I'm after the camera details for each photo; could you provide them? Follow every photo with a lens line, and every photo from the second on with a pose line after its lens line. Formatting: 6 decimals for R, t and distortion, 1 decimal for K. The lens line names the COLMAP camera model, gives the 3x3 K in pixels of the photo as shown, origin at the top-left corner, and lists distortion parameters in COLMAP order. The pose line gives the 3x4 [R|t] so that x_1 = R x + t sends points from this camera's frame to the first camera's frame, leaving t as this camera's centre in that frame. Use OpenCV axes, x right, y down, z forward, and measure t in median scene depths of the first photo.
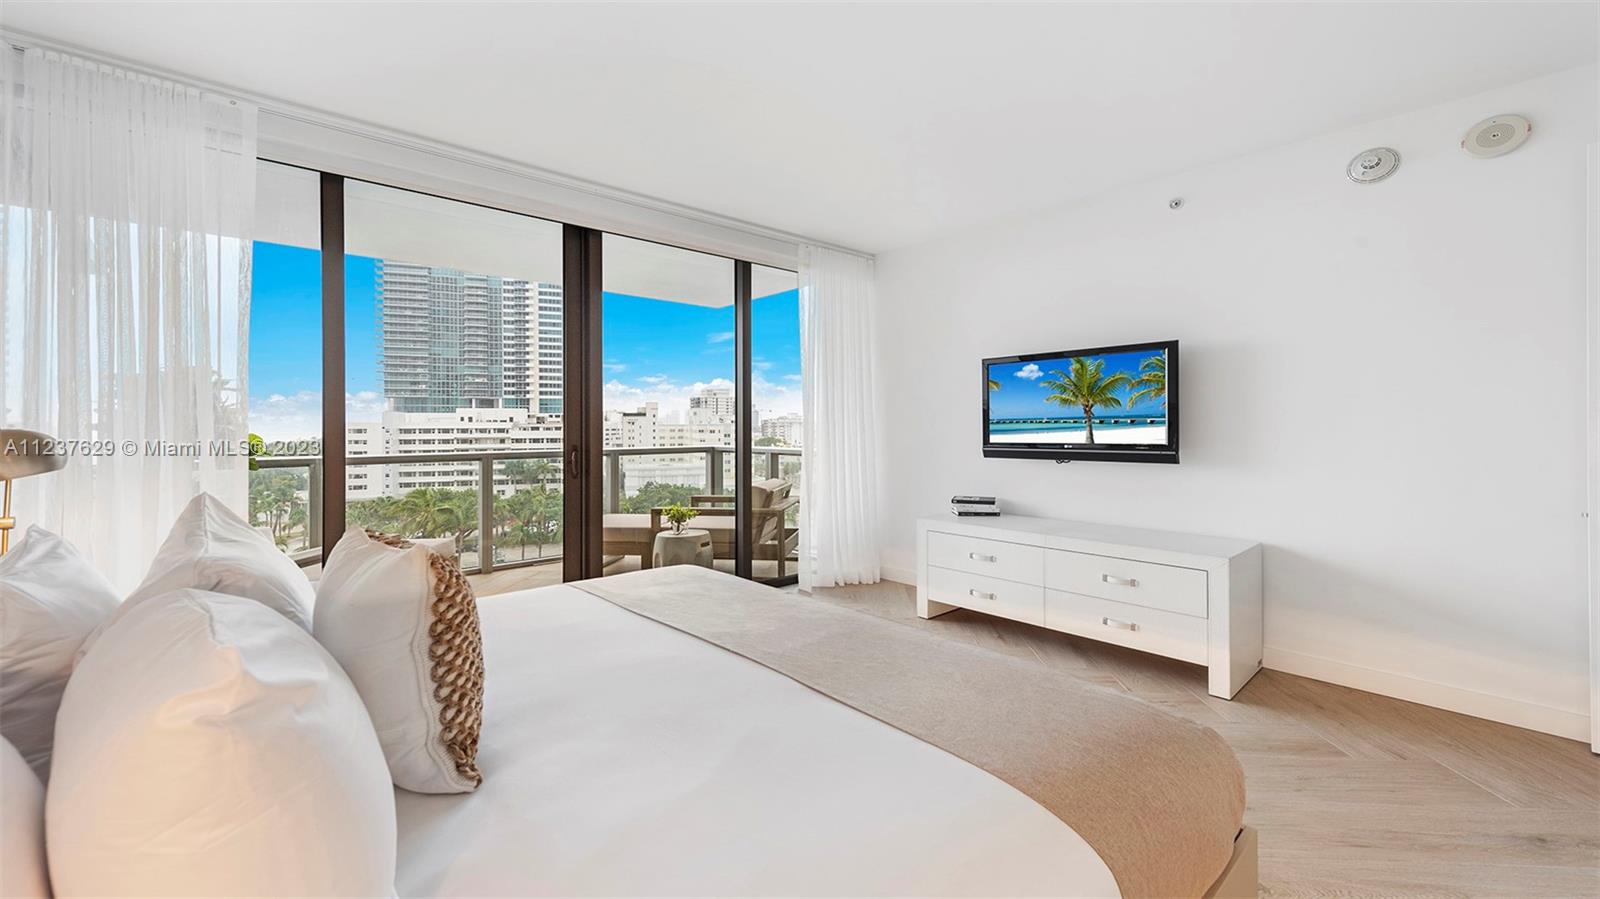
lens RADIAL K [[631.2, 0, 793.2], [0, 631.2, 448.5], [0, 0, 1]] dist [0.000529, 0.000037]
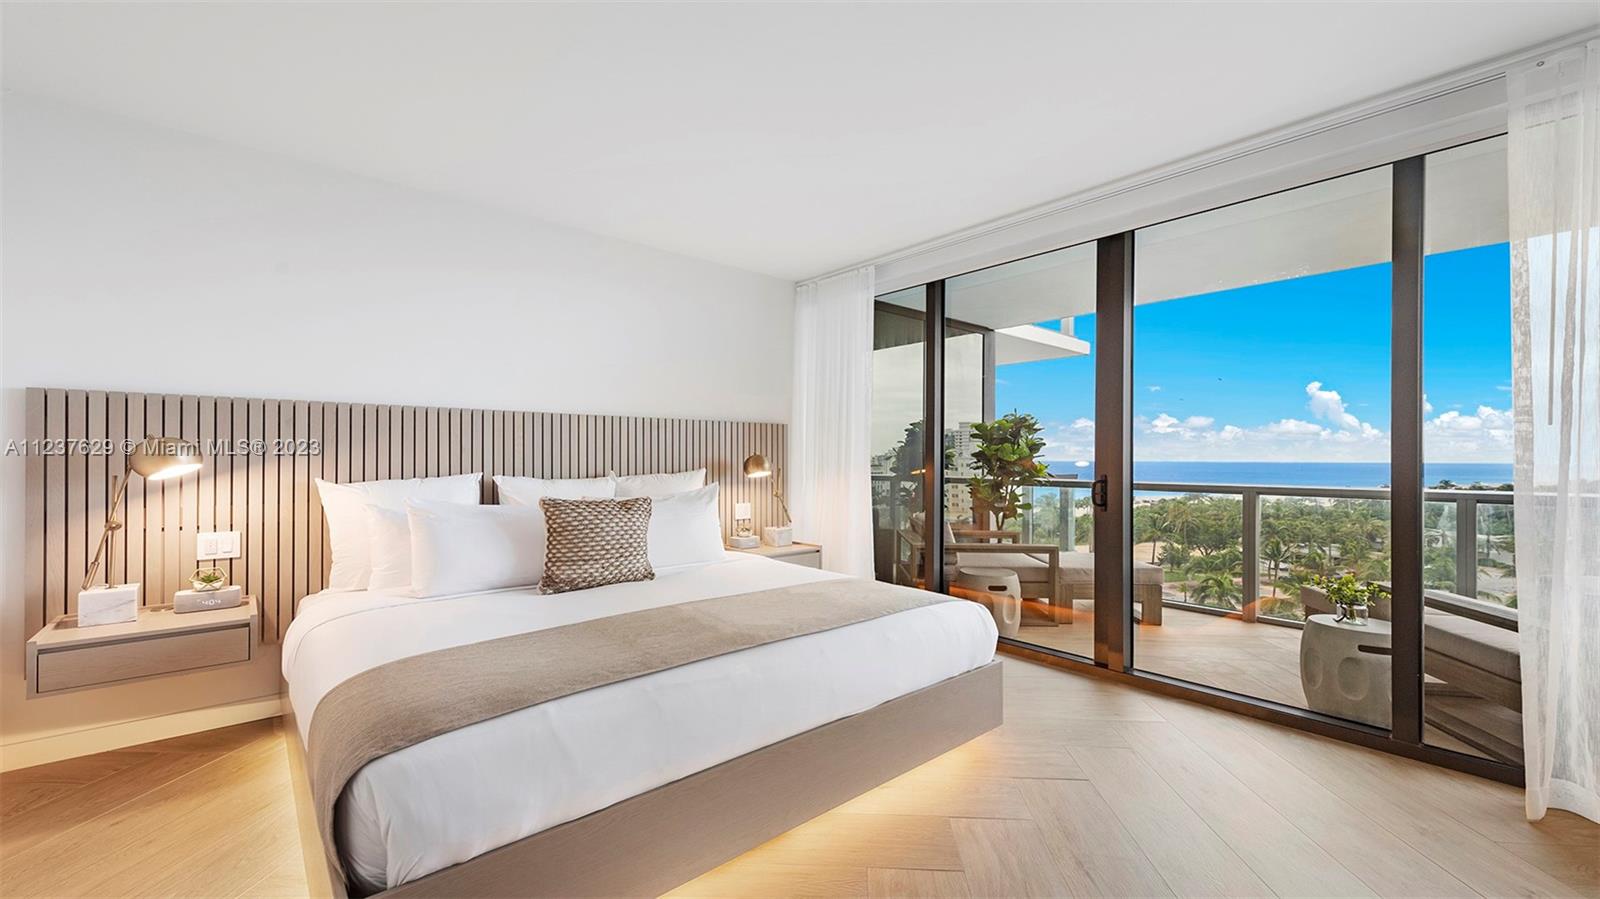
lens RADIAL K [[631.2, 0, 793.2], [0, 631.2, 448.5], [0, 0, 1]] dist [0.000529, 0.000037]
pose [[-0.017385, -0.008249, -0.999815, 0.162073], [-0.038417, 0.999233, -0.007576, -0.005530], [0.999111, 0.038278, -0.017688, 0.158440]]
